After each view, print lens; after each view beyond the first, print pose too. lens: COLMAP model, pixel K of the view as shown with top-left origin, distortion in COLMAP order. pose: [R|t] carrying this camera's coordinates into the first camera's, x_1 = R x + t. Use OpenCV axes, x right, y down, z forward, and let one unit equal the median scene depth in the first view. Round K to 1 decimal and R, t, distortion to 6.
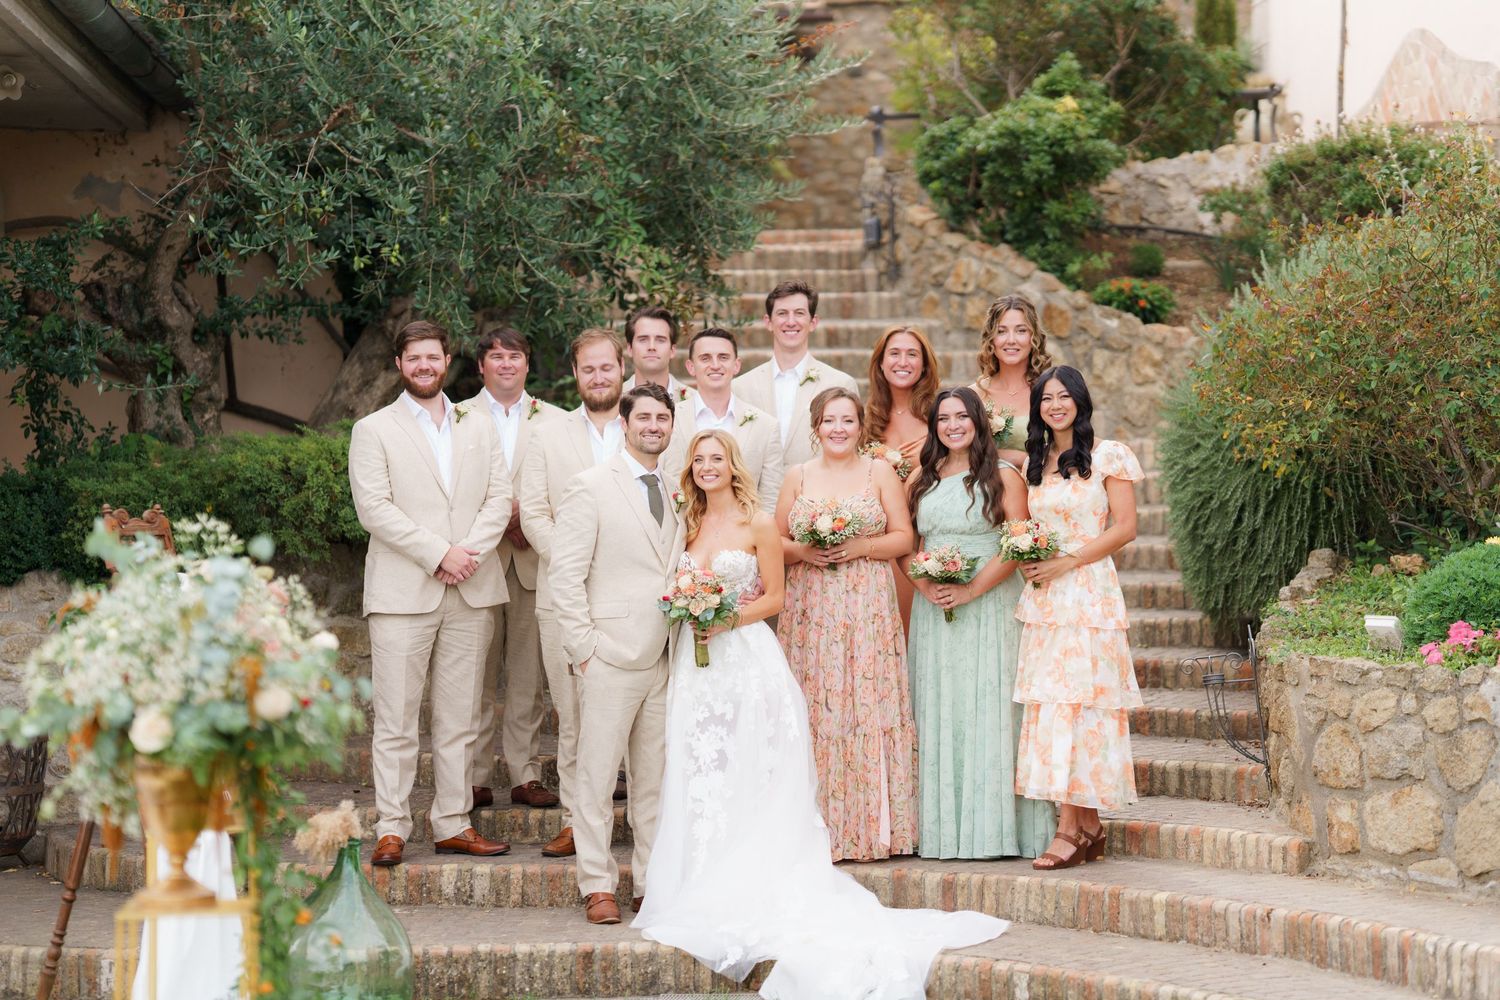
lens RADIAL K [[3621.8, 0, 745.2], [0, 3621.8, 505.9], [0, 0, 1]] dist [0.698754, 1.125442]
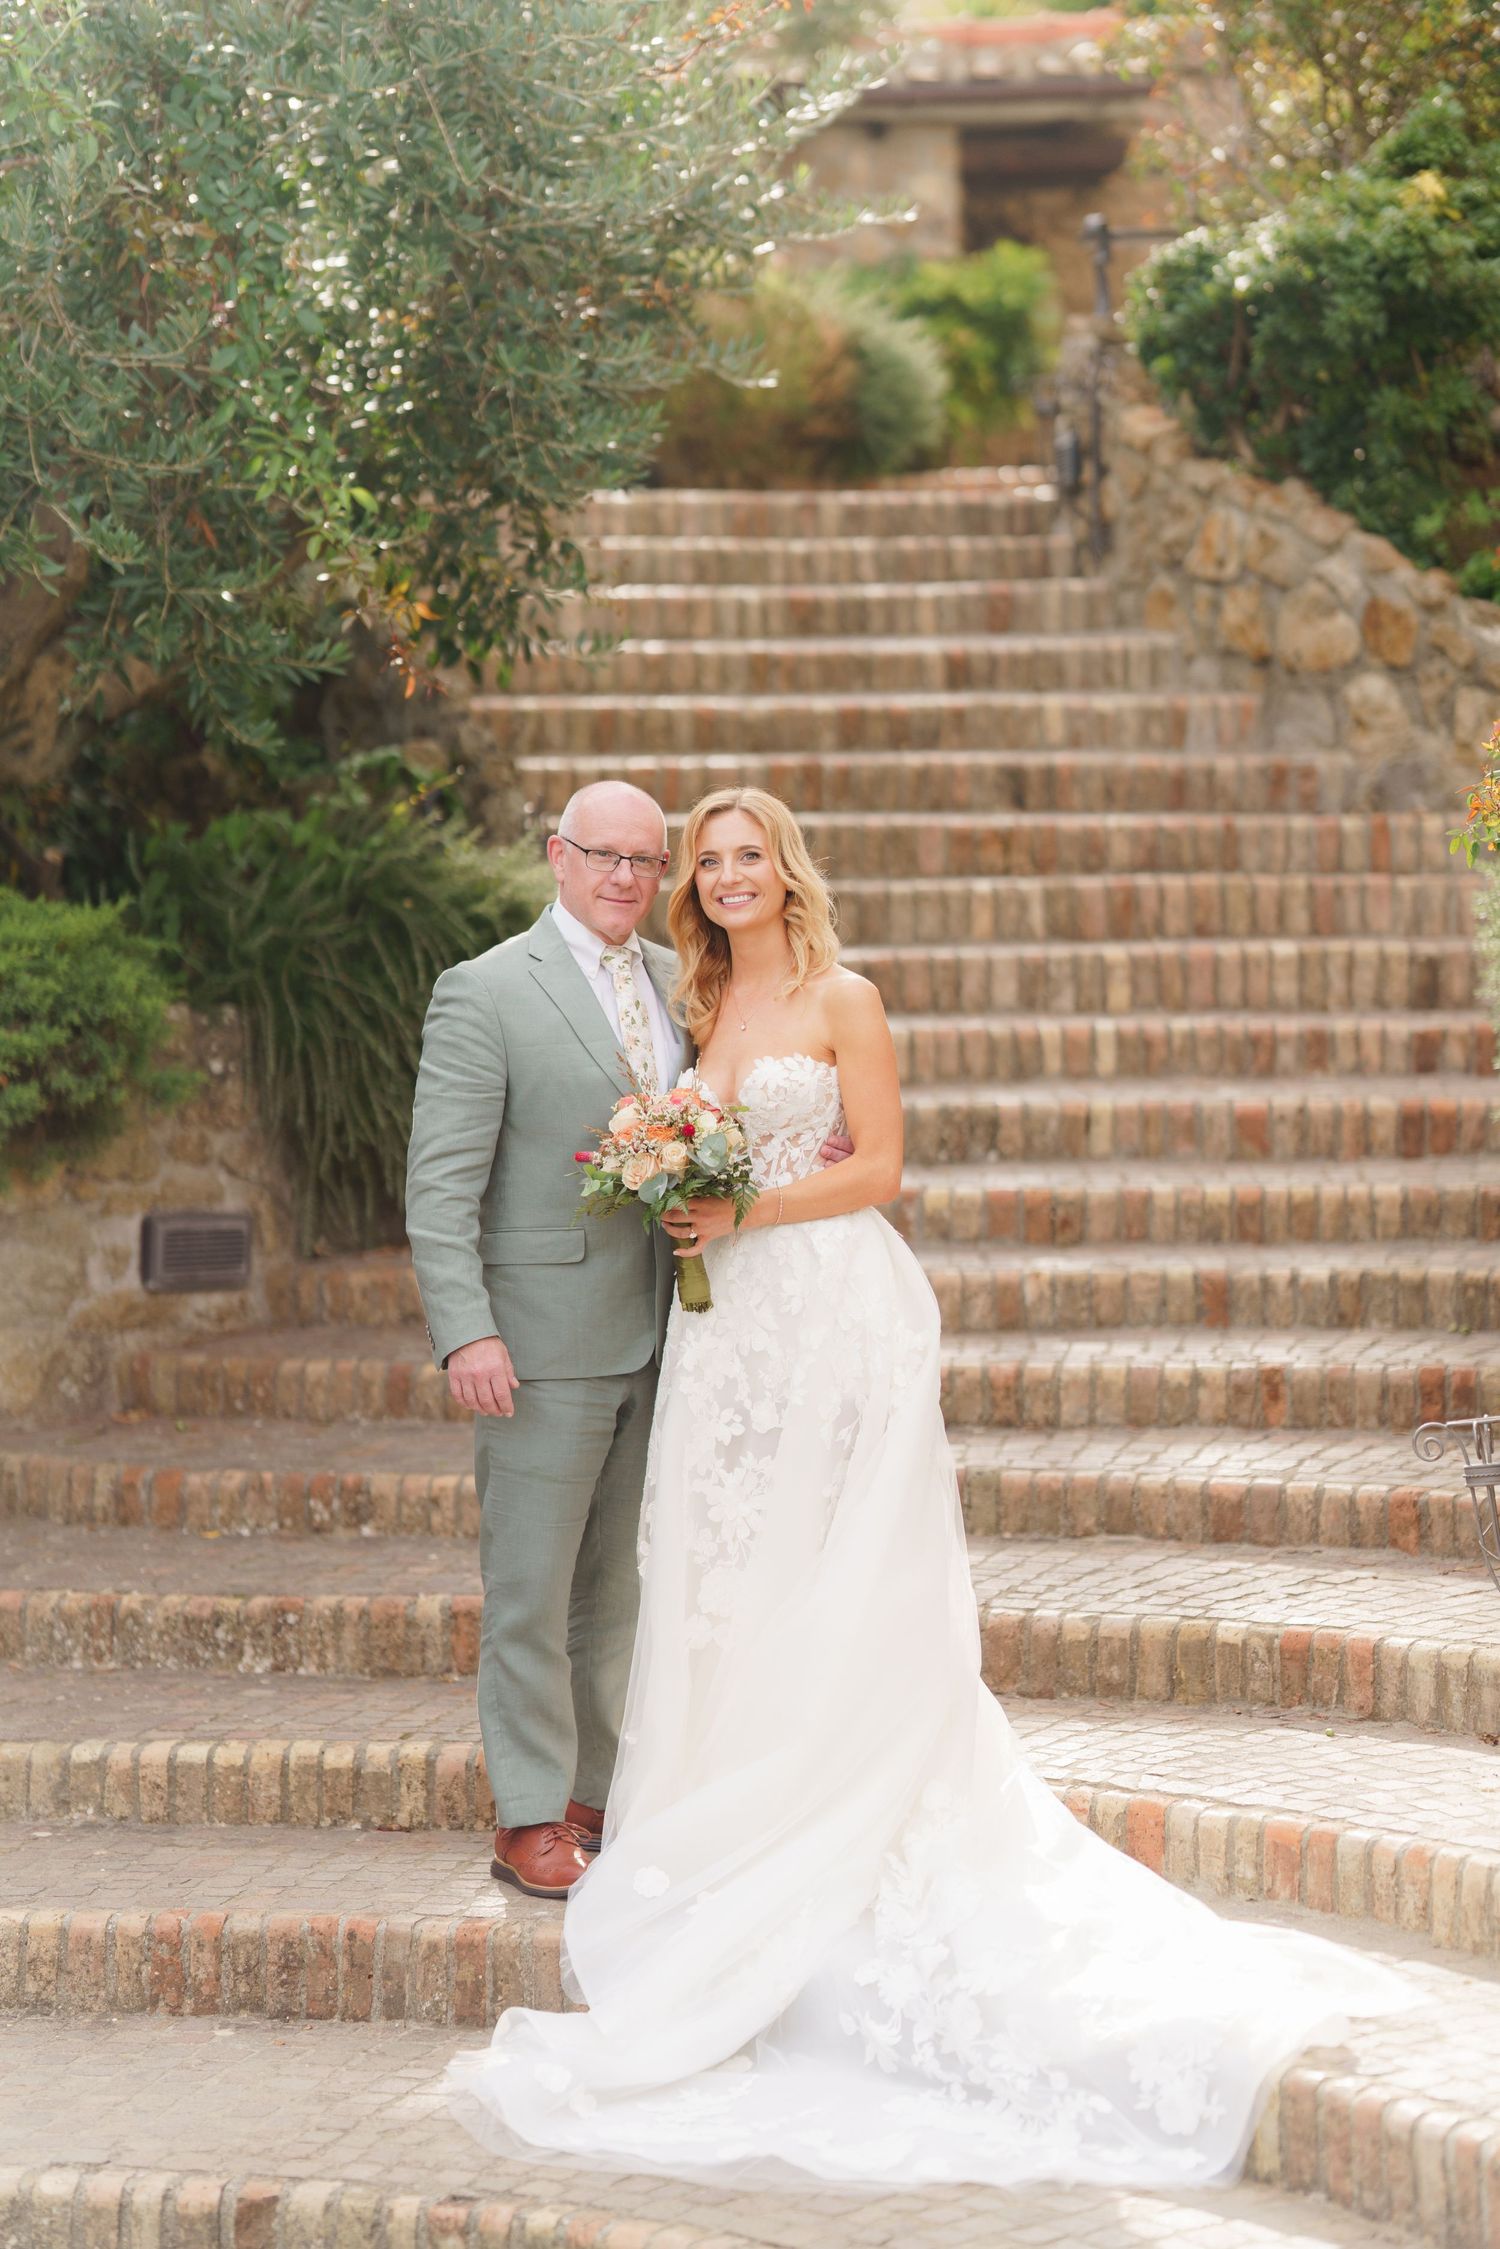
lens RADIAL K [[5253.4, 0, 747.5], [0, 5253.4, 1132.2], [0, 0, 1]] dist [0.666950, 0.940900]
pose [[0.994715, 0.002177, -0.102651, 0.085138], [0.002086, 0.999140, 0.041402, -0.014843], [0.102653, -0.041397, 0.993855, 0.303322]]
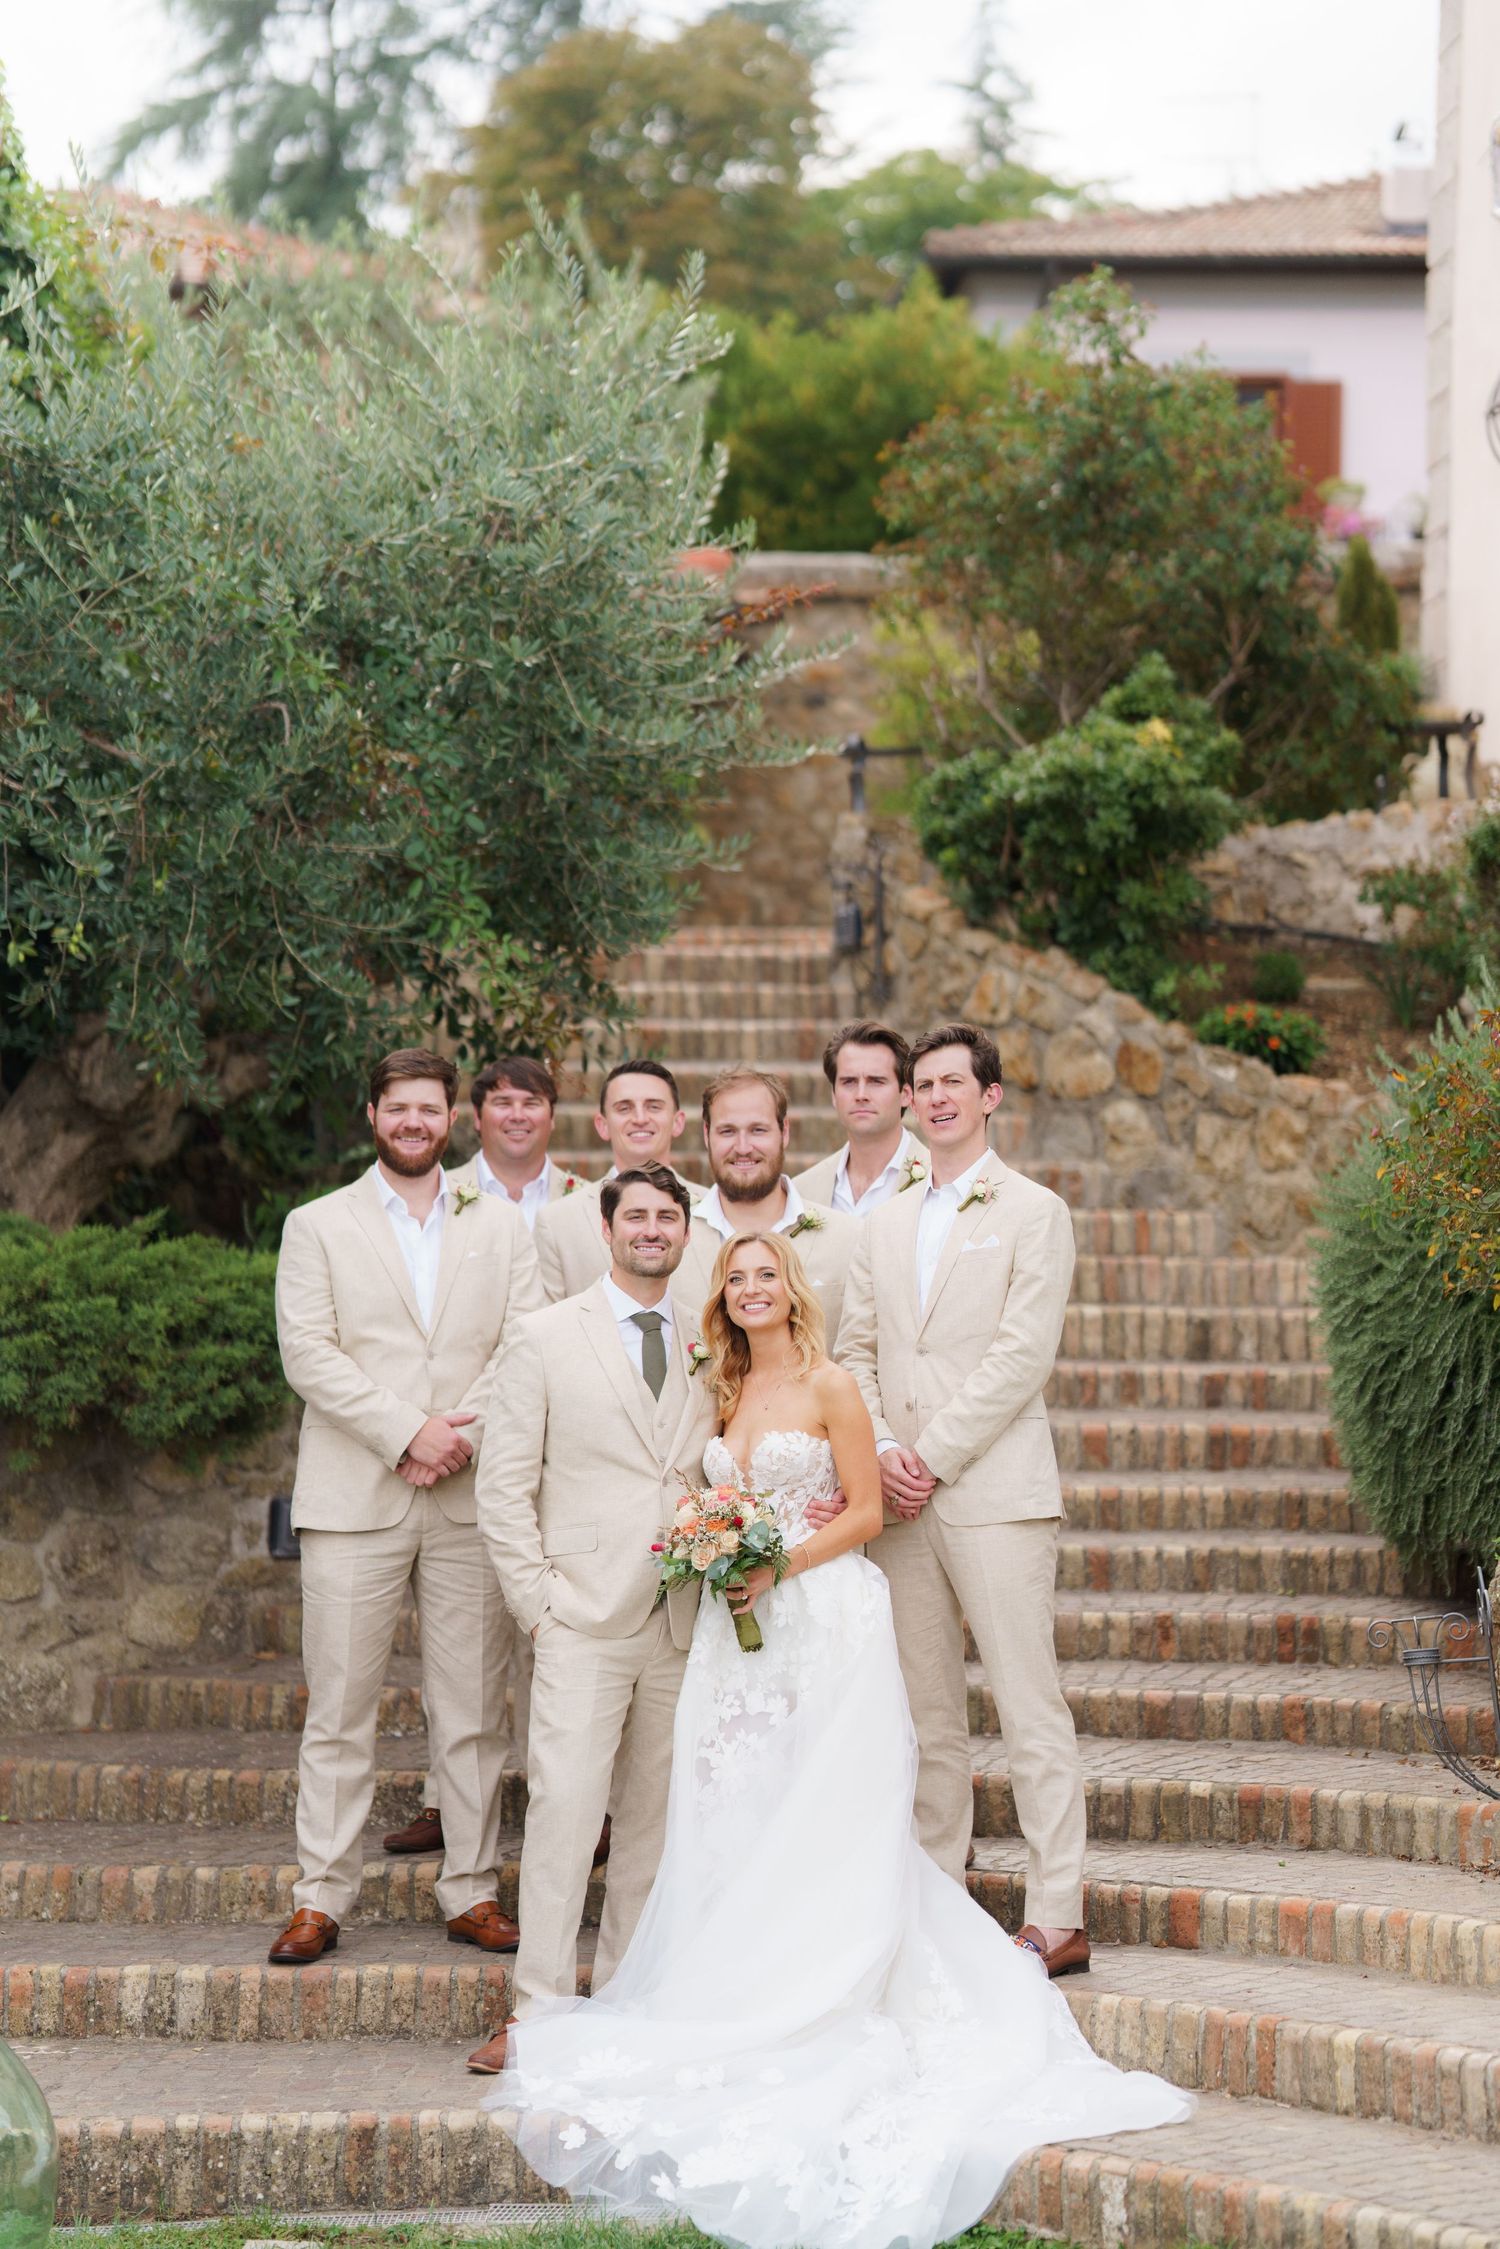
lens RADIAL K [[5253.4, 0, 747.5], [0, 5253.4, 1132.2], [0, 0, 1]] dist [0.666950, 0.940900]
pose [[0.999730, 0.011499, 0.020182, -0.001183], [-0.010645, 0.999064, -0.041917, -0.000654], [-0.020645, 0.041690, 0.998917, 0.099509]]
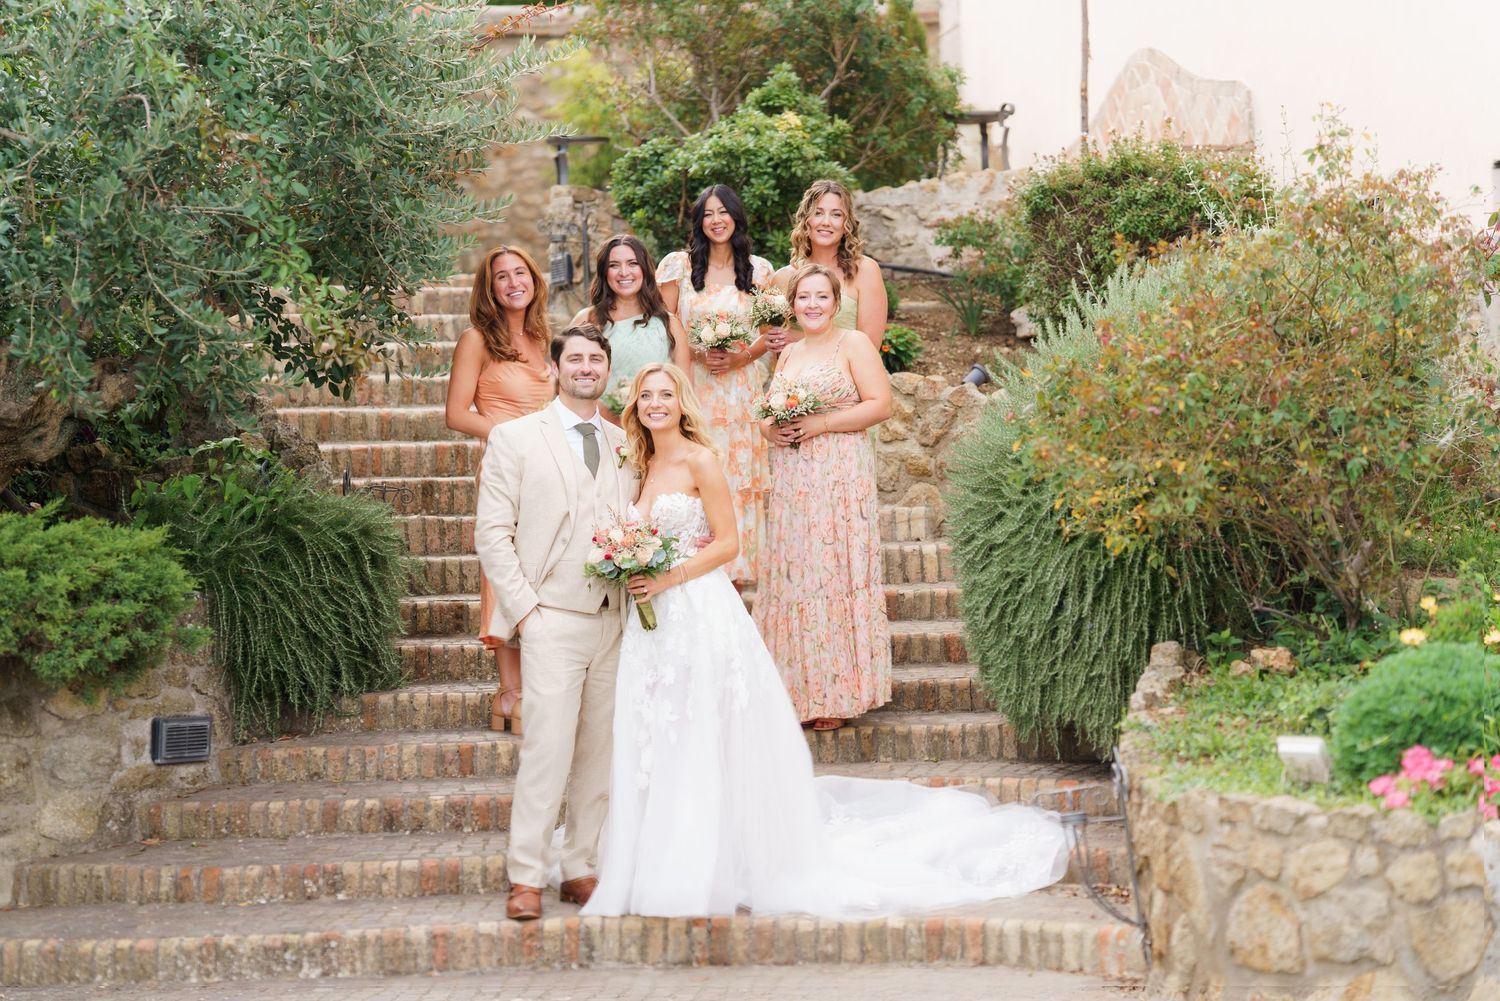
lens RADIAL K [[3487.8, 0, 737.2], [0, 3487.8, 498.2], [0, 0, 1]] dist [0.675257, 0.002564]
pose [[0.993920, -0.016825, 0.108814, -0.019211], [0.018771, 0.999681, -0.016880, -0.007734], [-0.108495, 0.018820, 0.993919, 0.210486]]
